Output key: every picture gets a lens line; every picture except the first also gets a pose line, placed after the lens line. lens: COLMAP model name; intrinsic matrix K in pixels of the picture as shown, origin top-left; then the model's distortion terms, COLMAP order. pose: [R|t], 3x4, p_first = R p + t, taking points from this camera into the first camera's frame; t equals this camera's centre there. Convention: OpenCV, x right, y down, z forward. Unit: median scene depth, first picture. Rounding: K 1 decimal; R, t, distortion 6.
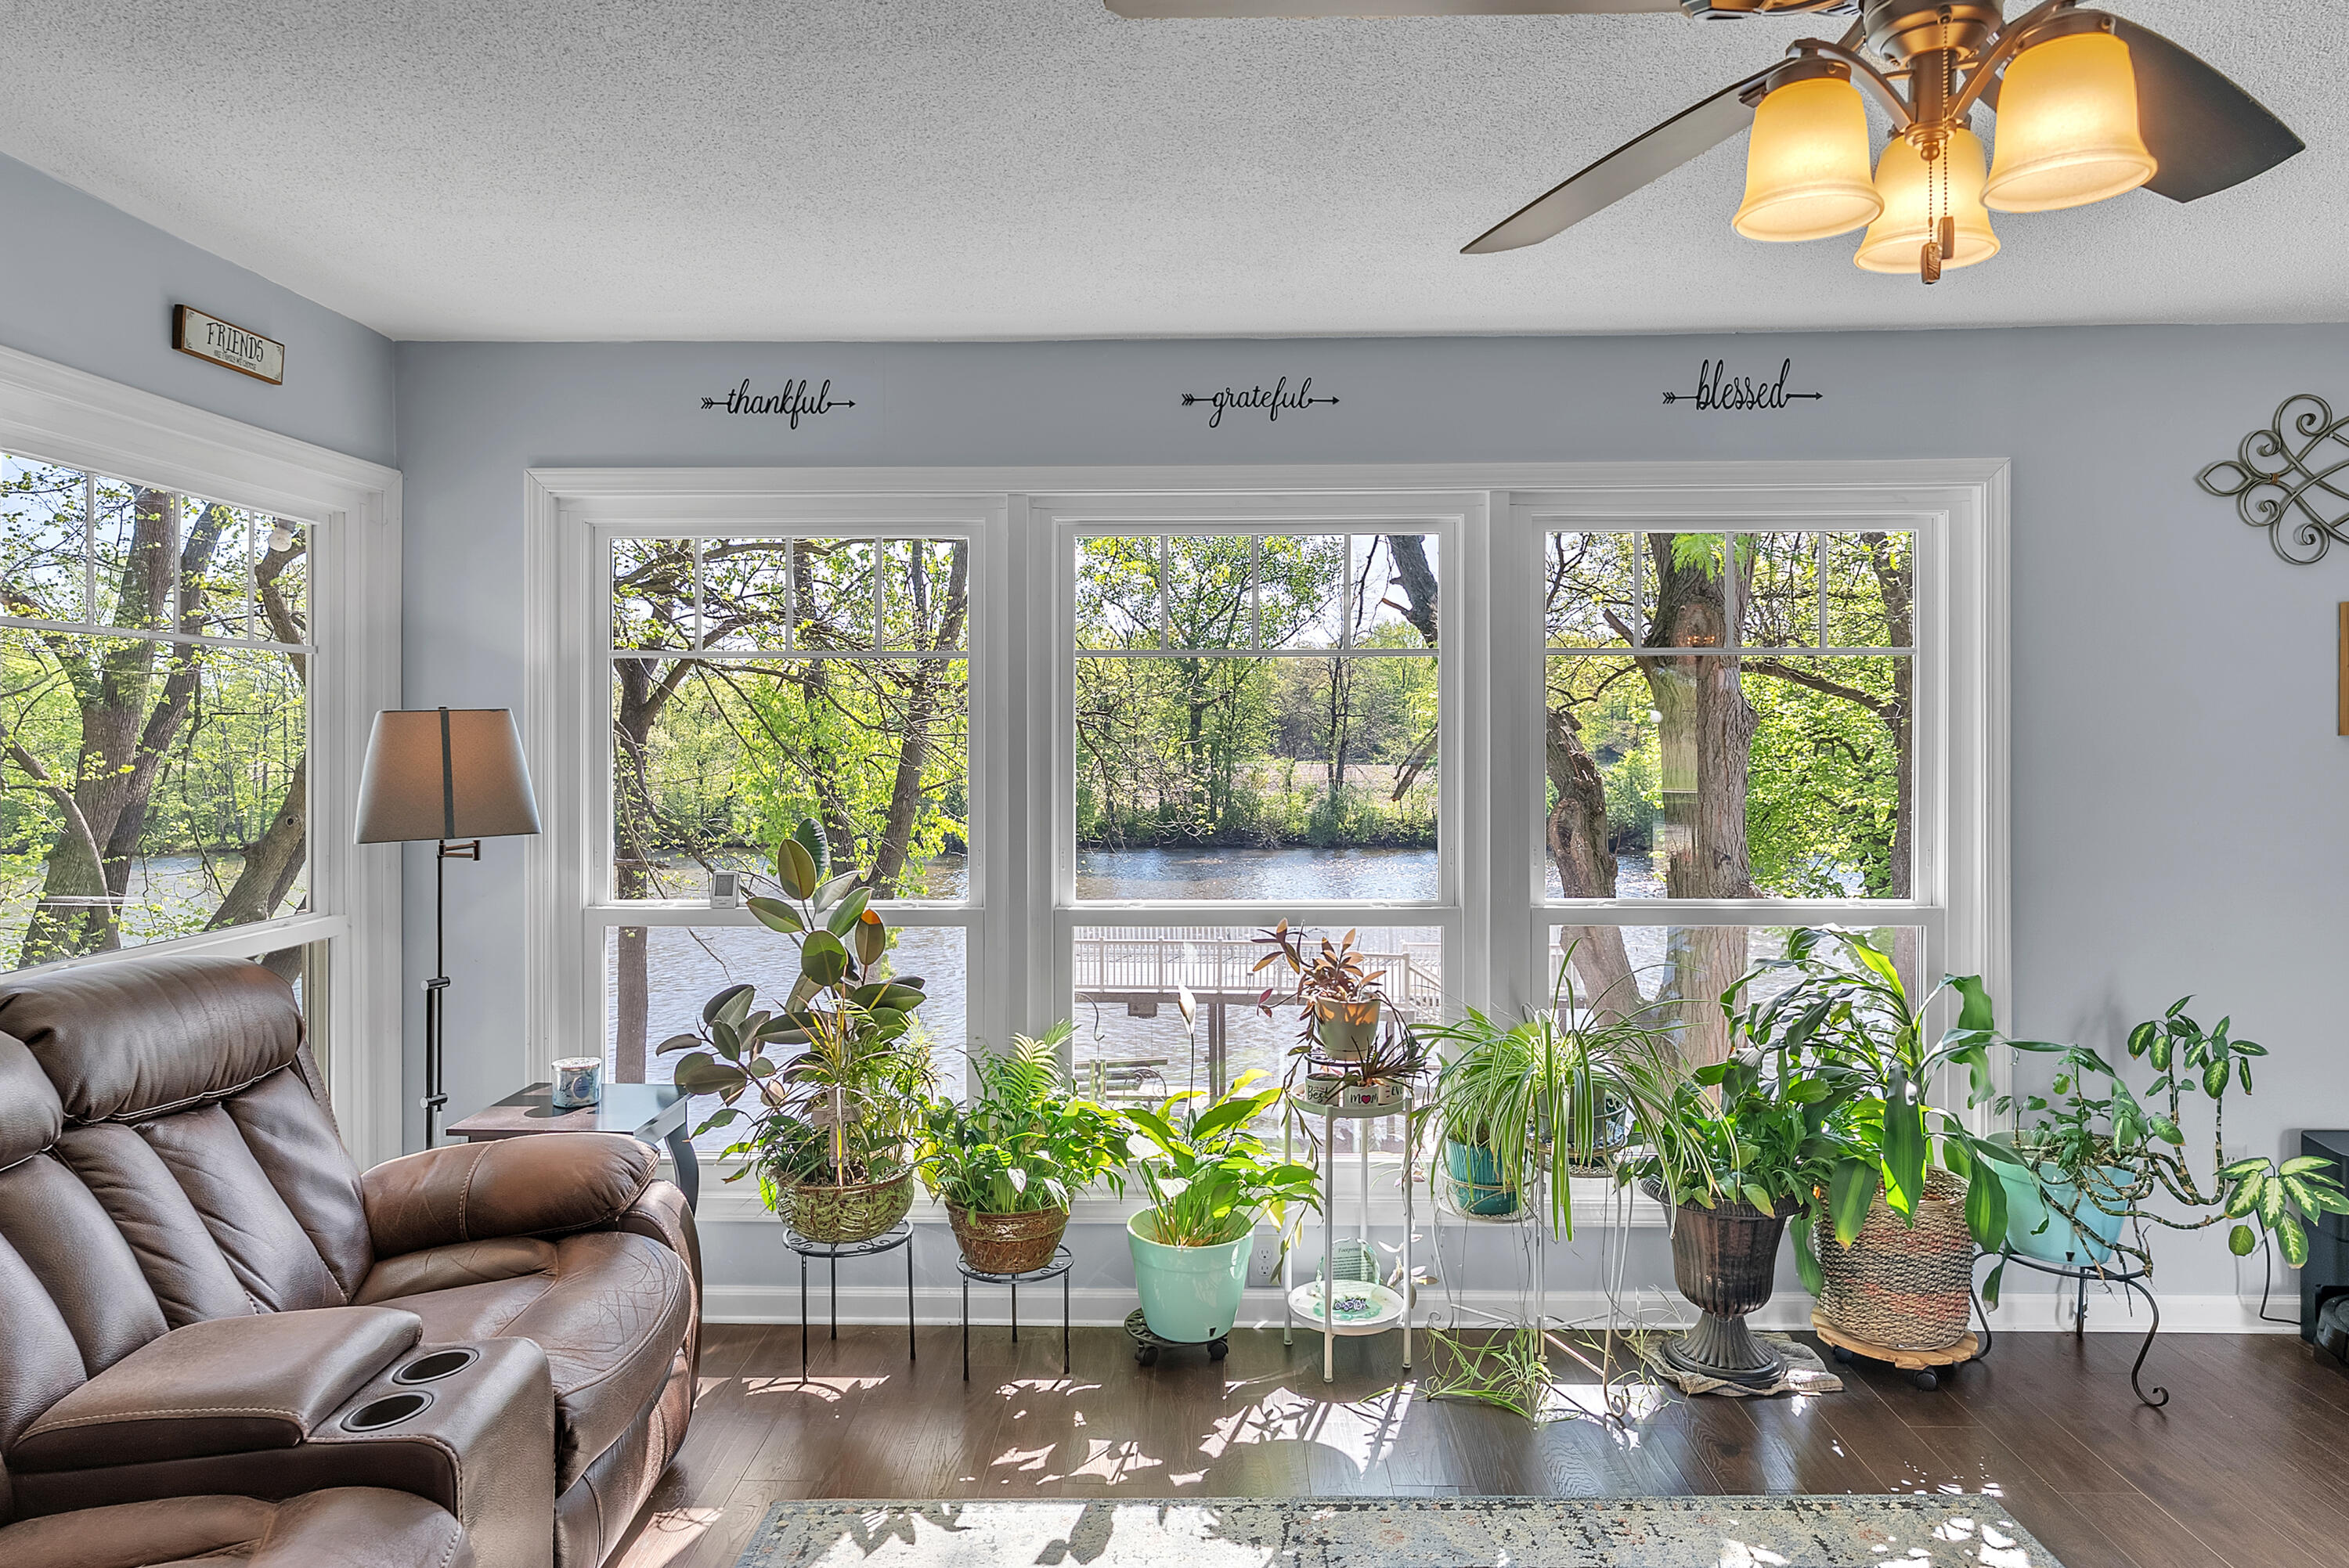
lens RADIAL K [[1471.4, 0, 1180.0], [0, 1471.4, 745.3], [0, 0, 1]] dist [-0.007542, 0.002863]
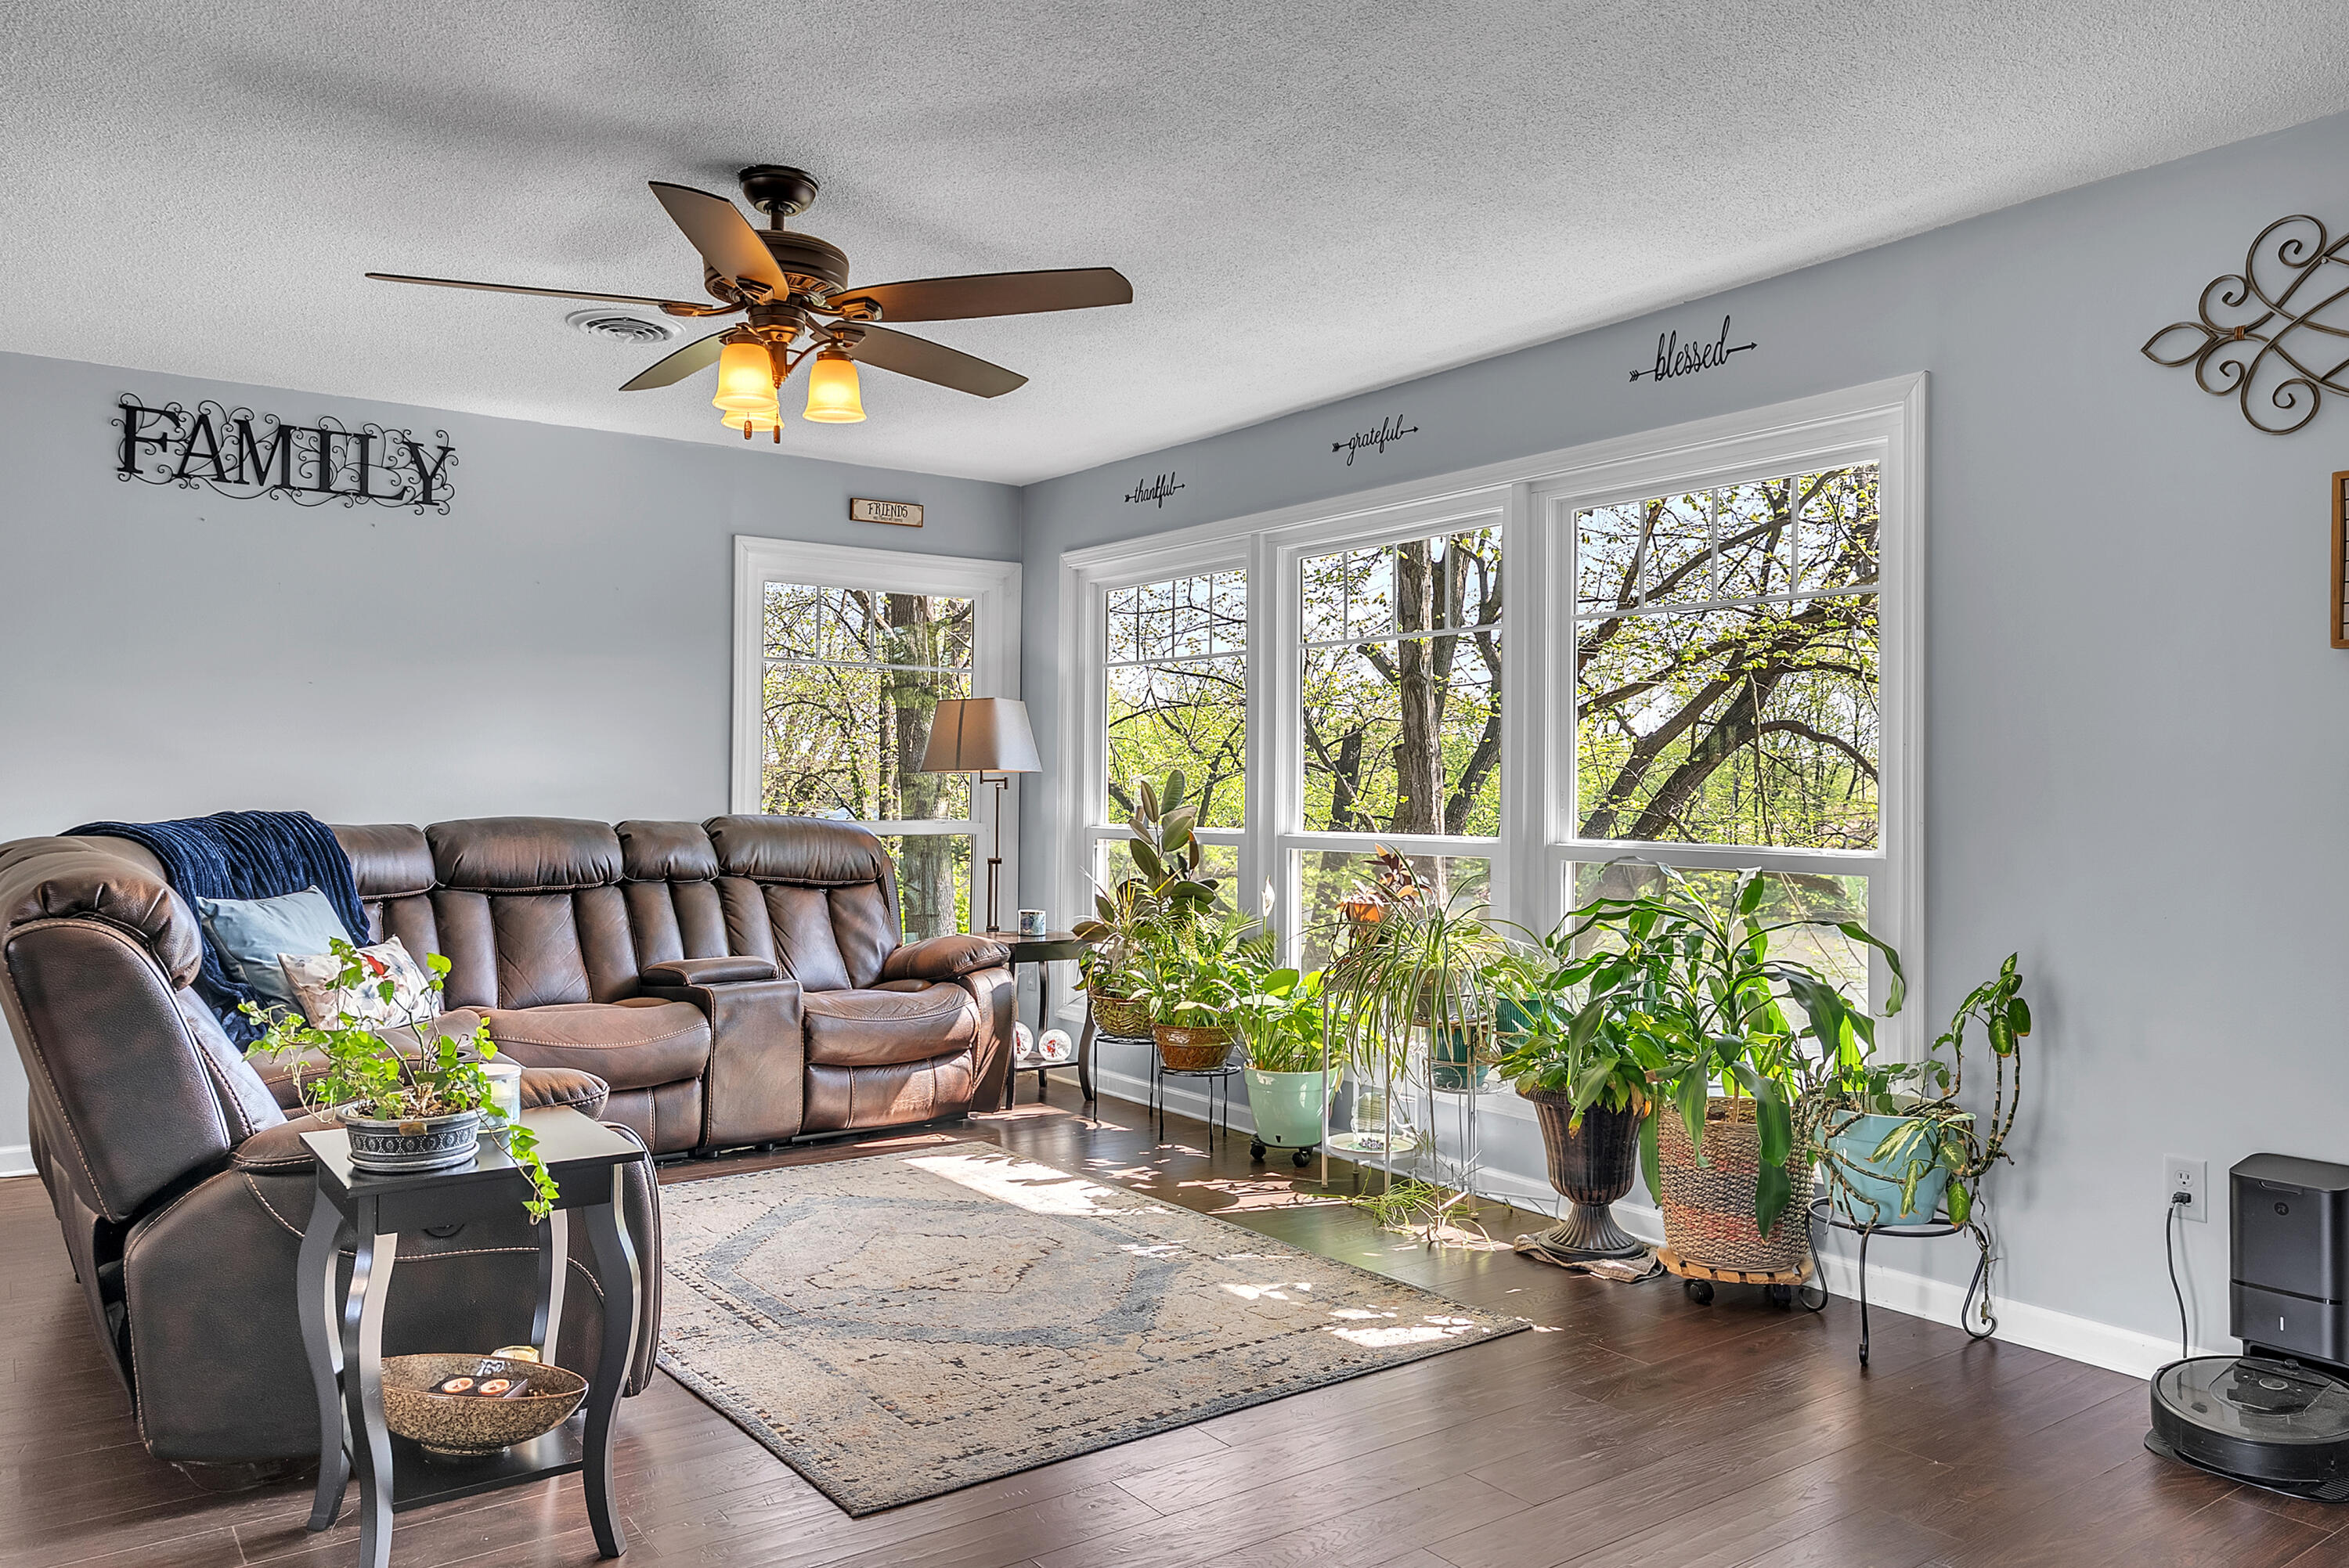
lens RADIAL K [[1619.7, 0, 1165.0], [0, 1619.7, 792.6], [0, 0, 1]] dist [-0.005624, 0.001628]
pose [[0.607532, 0.008984, -0.794245, 1.089681], [-0.015490, 0.999880, -0.000539, 0.079051], [0.794144, 0.012631, 0.607598, 0.001158]]
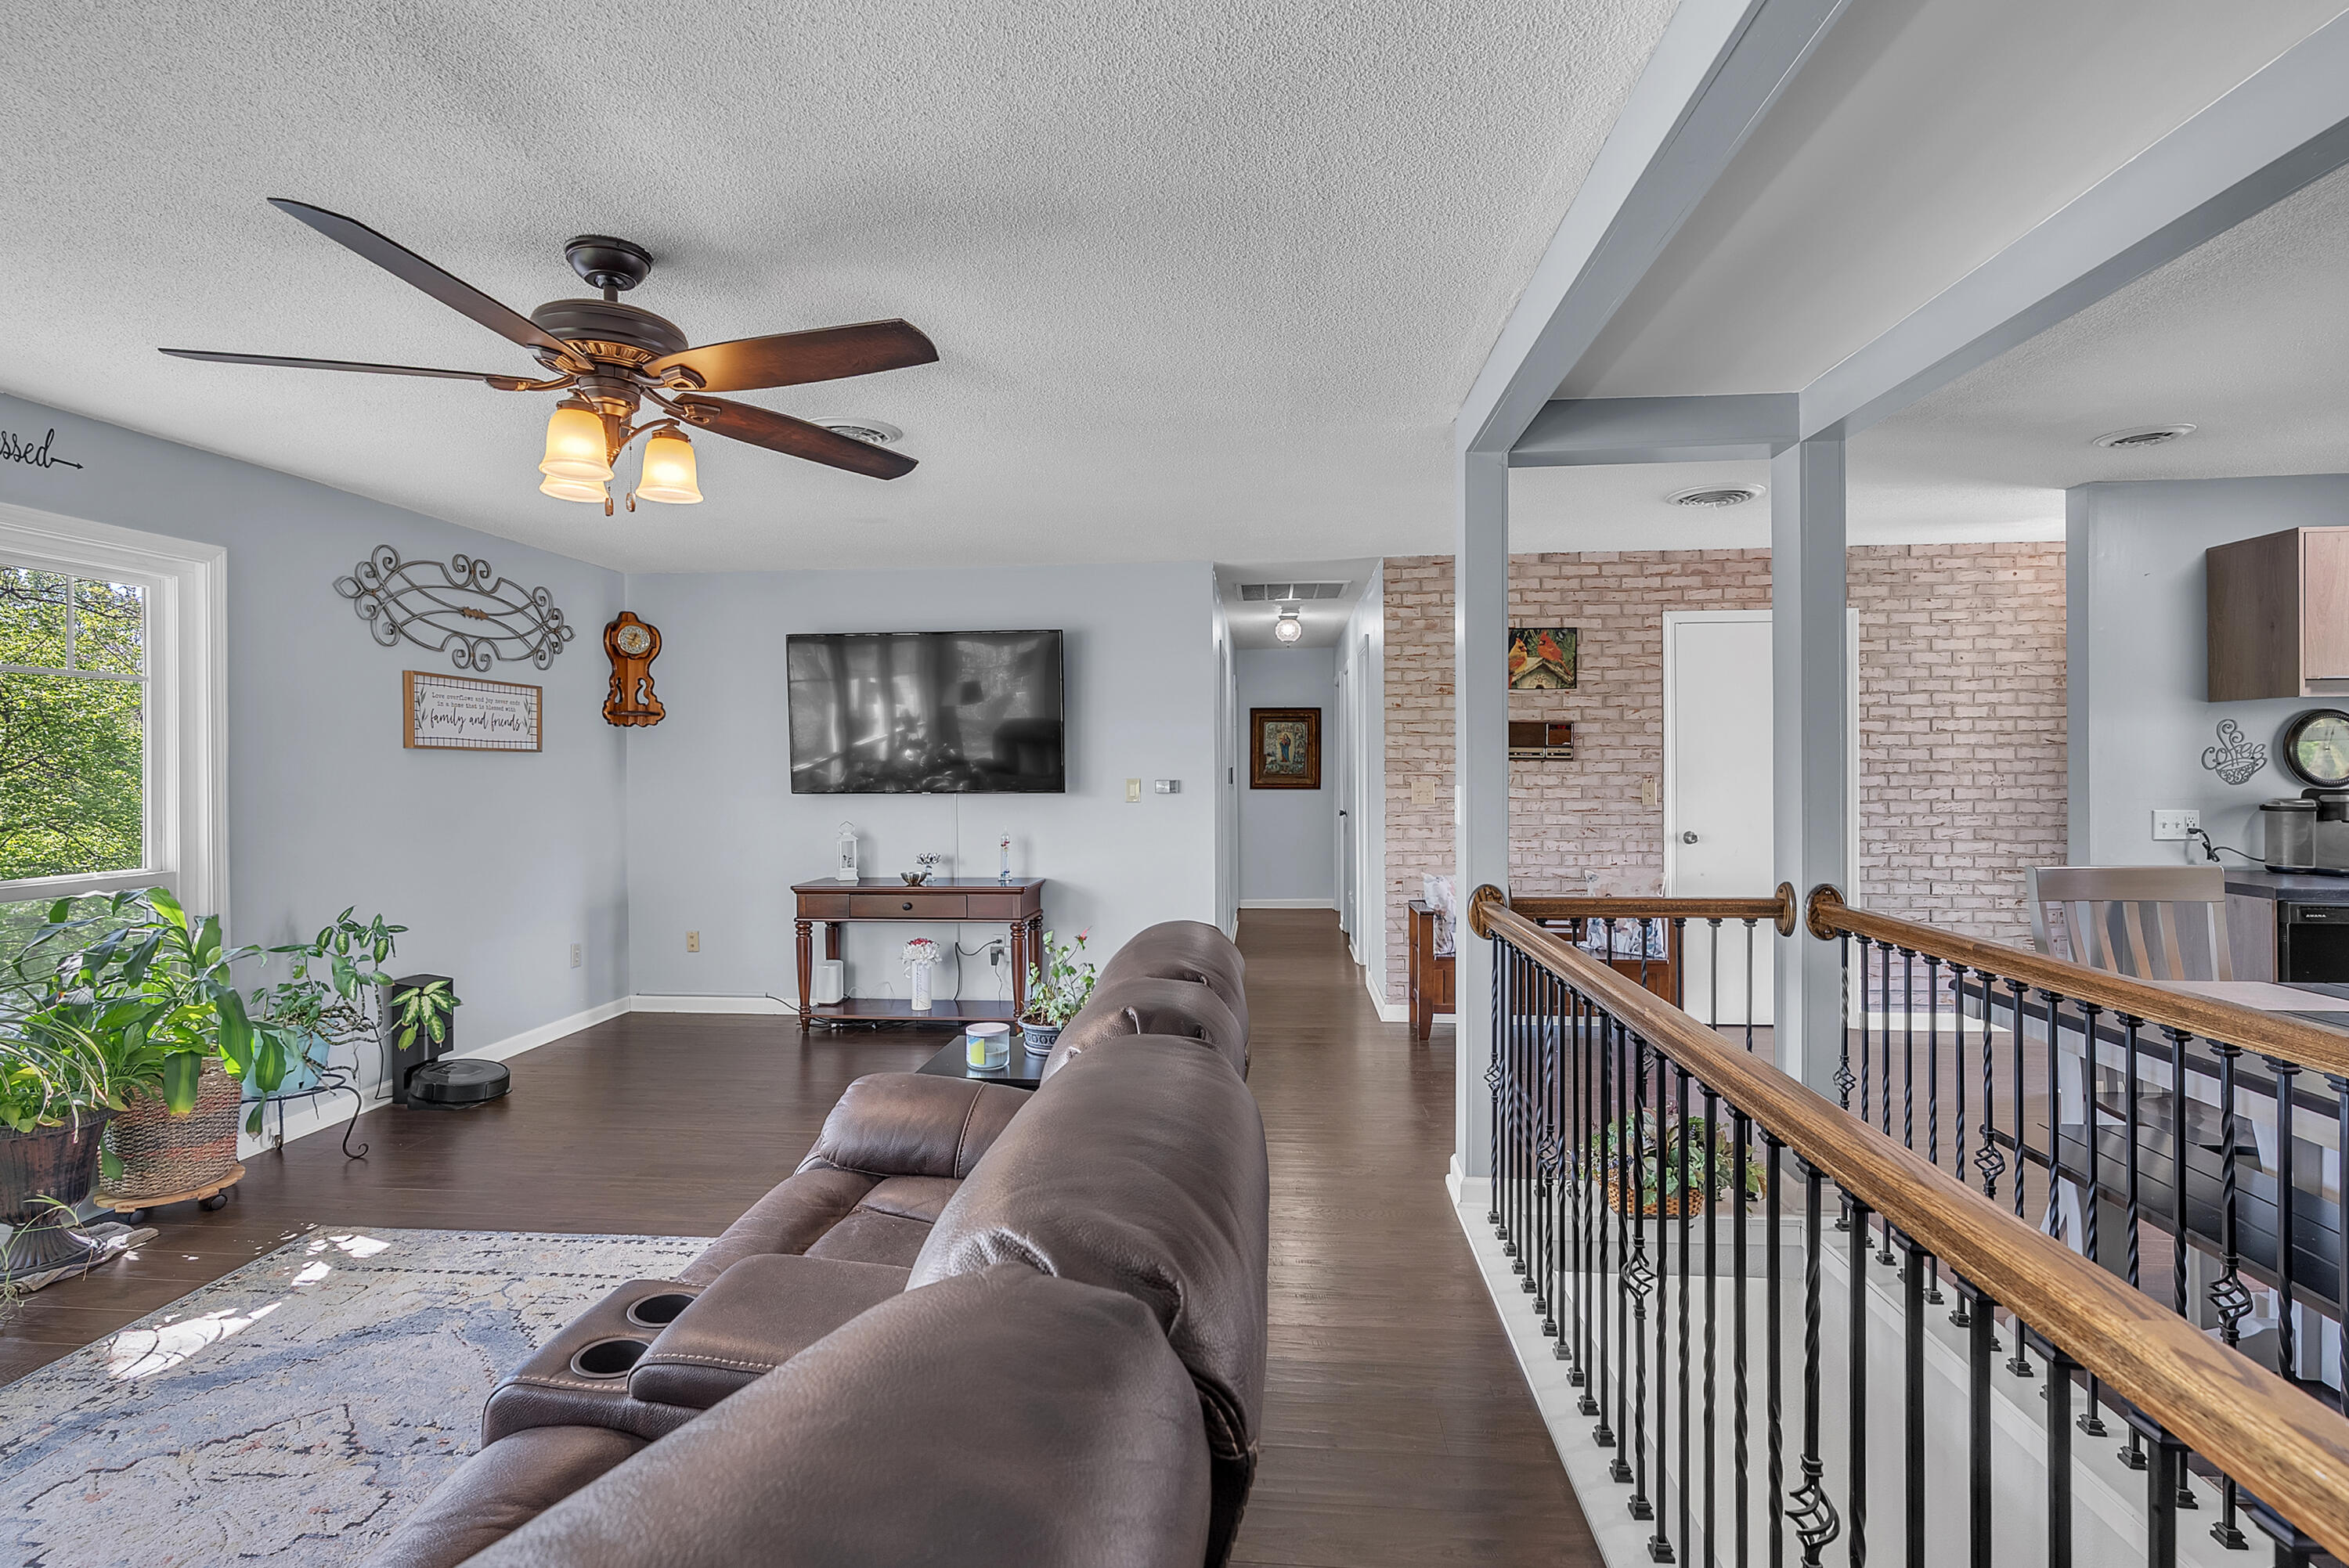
lens RADIAL K [[1094.1, 0, 1164.6], [0, 1094.1, 775.4], [0, 0, 1]] dist [-0.011593, 0.000159]
pose [[0.070506, -0.004234, 0.997502, -0.418362], [0.012803, 0.999912, 0.003340, 0.032657], [-0.997429, 0.012535, 0.070554, 0.022492]]
